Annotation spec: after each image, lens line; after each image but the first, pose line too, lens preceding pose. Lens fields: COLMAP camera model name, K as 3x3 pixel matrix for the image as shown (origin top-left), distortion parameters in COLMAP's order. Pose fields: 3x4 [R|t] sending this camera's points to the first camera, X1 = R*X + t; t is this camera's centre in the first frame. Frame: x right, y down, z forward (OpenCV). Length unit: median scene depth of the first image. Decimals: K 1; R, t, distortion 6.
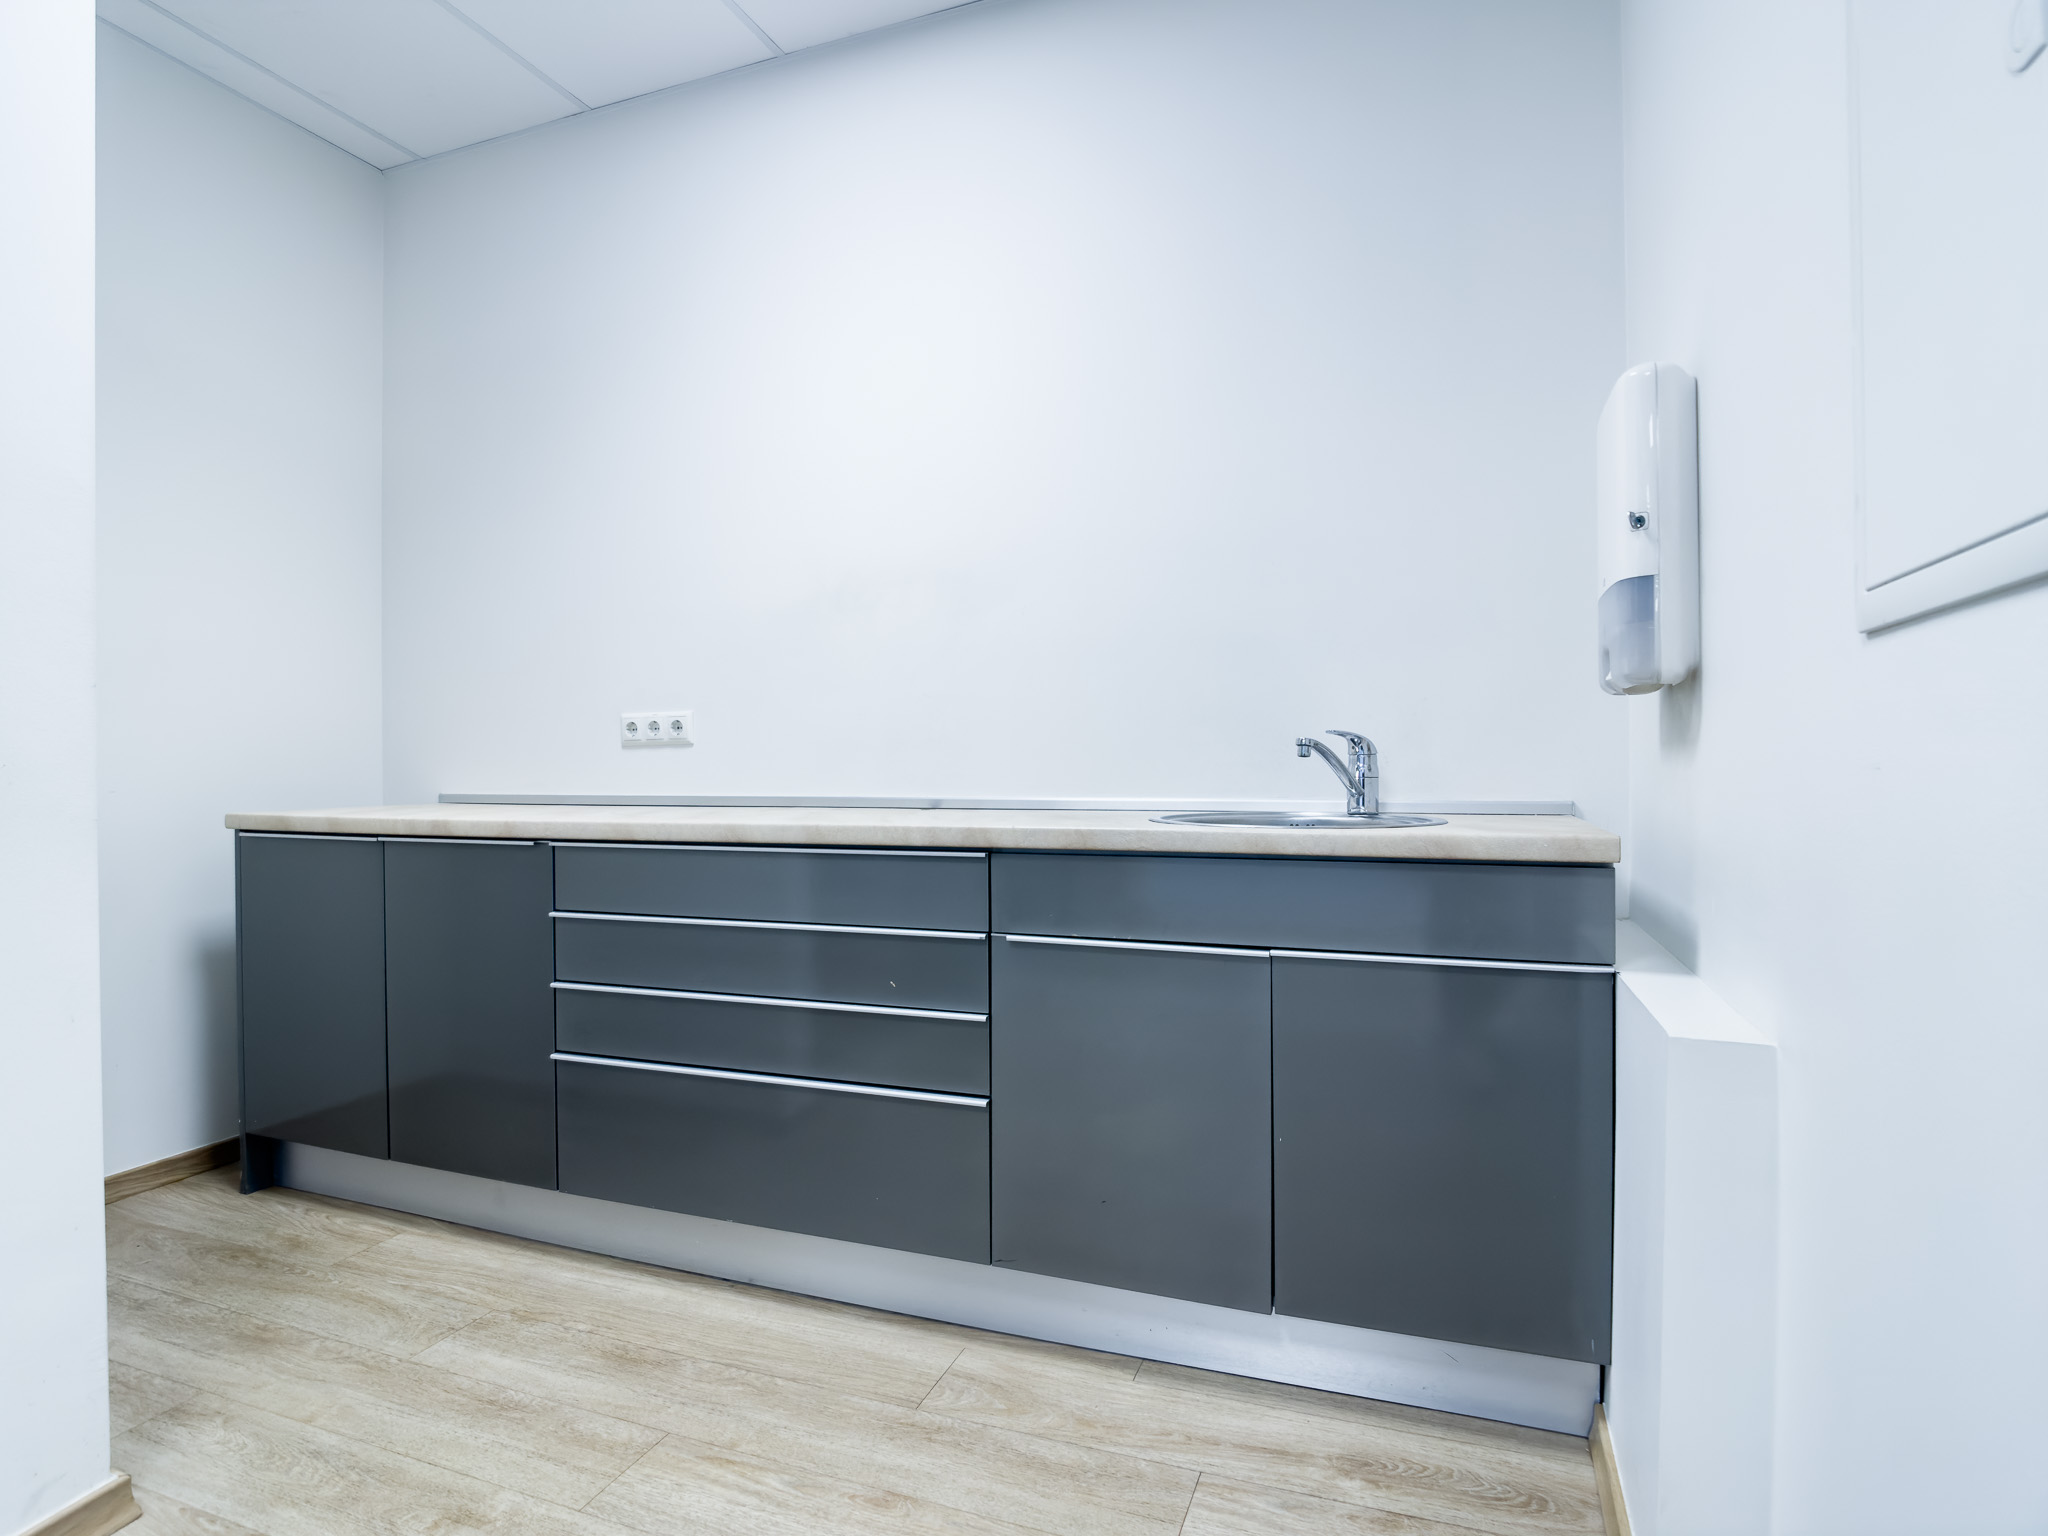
lens RADIAL K [[1073.3, 0, 1018.5], [0, 1073.3, 765.3], [0, 0, 1]] dist [-0.015846, -0.002037]
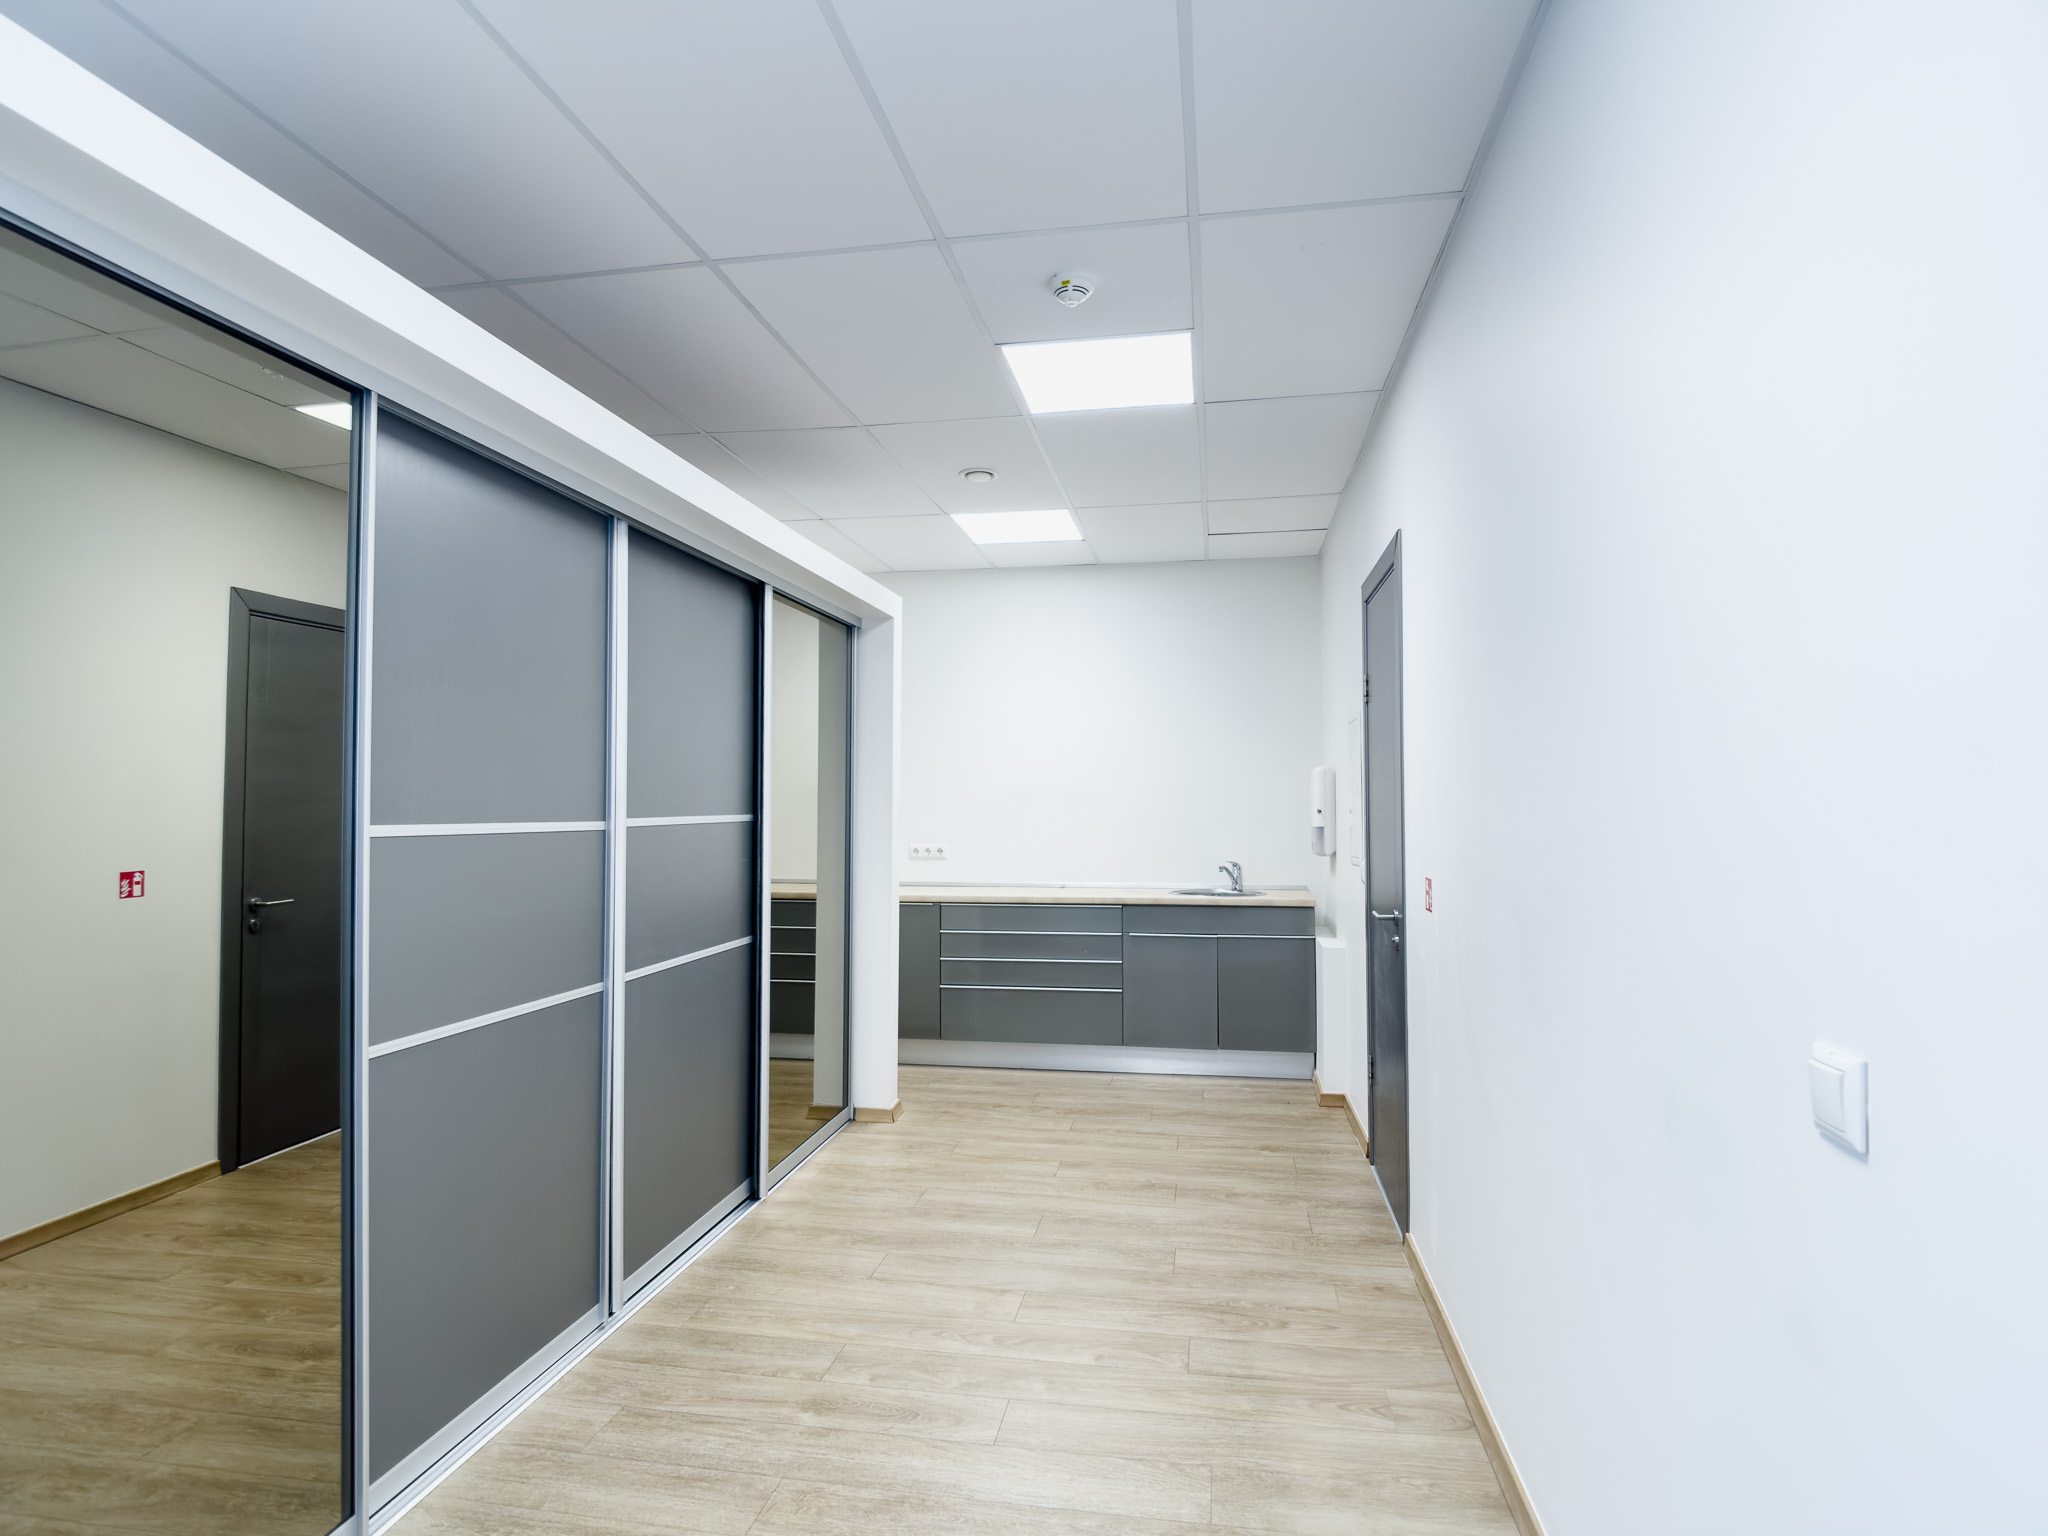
lens RADIAL K [[1073.3, 0, 1032.7], [0, 1073.3, 771.9], [0, 0, 1]] dist [-0.015846, -0.002037]
pose [[0.978954, 0.012649, 0.203688, -0.878233], [-0.004671, 0.999205, -0.039603, -0.169313], [-0.204027, 0.037818, 0.978234, -1.861408]]
